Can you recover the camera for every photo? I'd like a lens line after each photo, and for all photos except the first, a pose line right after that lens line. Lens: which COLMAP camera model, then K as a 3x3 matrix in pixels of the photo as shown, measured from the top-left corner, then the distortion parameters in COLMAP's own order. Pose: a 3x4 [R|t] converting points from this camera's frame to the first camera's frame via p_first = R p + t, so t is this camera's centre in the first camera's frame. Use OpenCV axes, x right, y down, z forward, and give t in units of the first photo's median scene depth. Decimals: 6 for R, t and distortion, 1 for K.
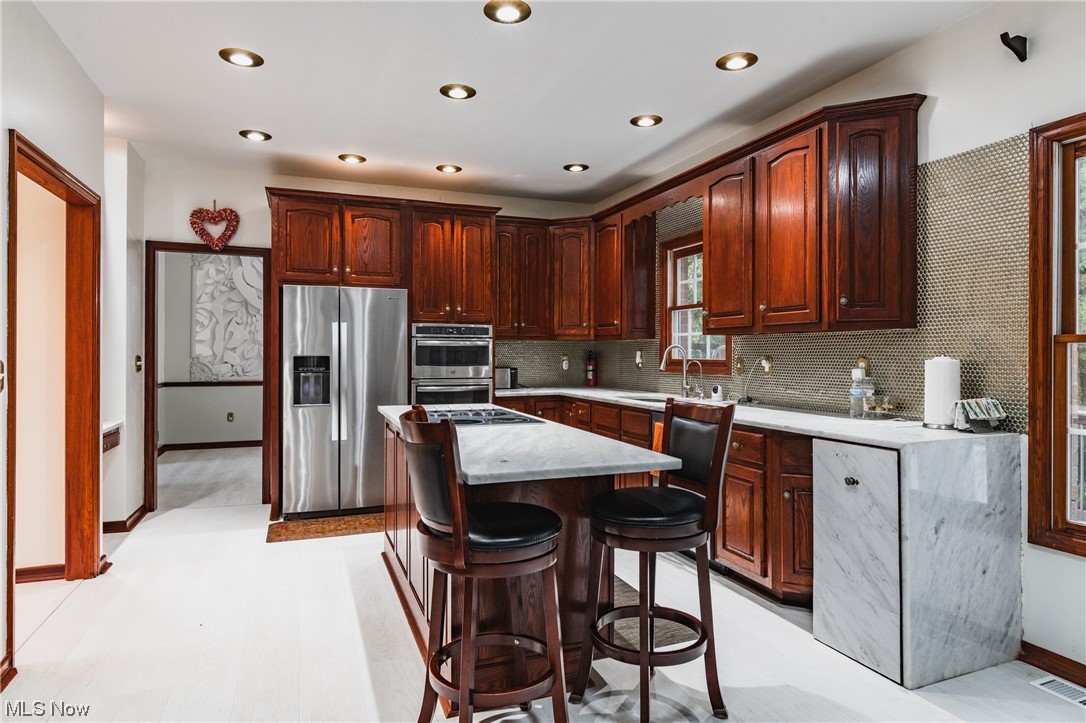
lens RADIAL K [[628.5, 0, 546.0], [0, 628.5, 351.3], [0, 0, 1]] dist [-0.009242, 0.002153]
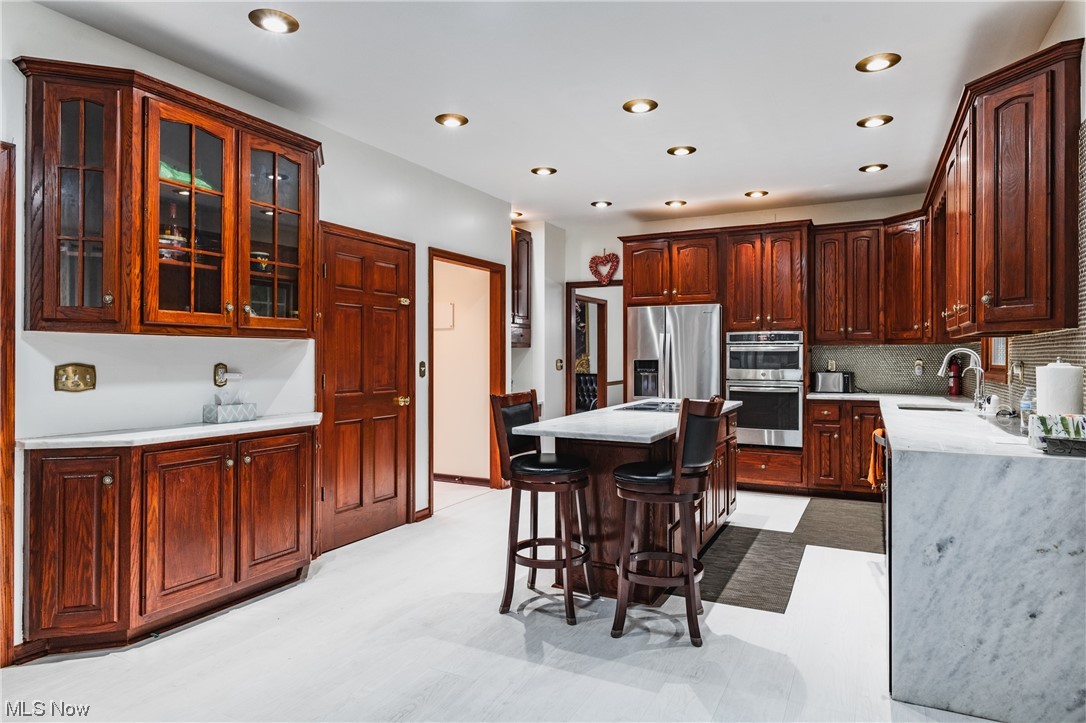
lens RADIAL K [[628.5, 0, 548.6], [0, 628.5, 361.8], [0, 0, 1]] dist [-0.009242, 0.002153]
pose [[0.664242, 0.004659, -0.747503, 0.444117], [0.002994, 0.999956, 0.008893, -0.001110], [0.747511, -0.008145, 0.664199, -0.027327]]
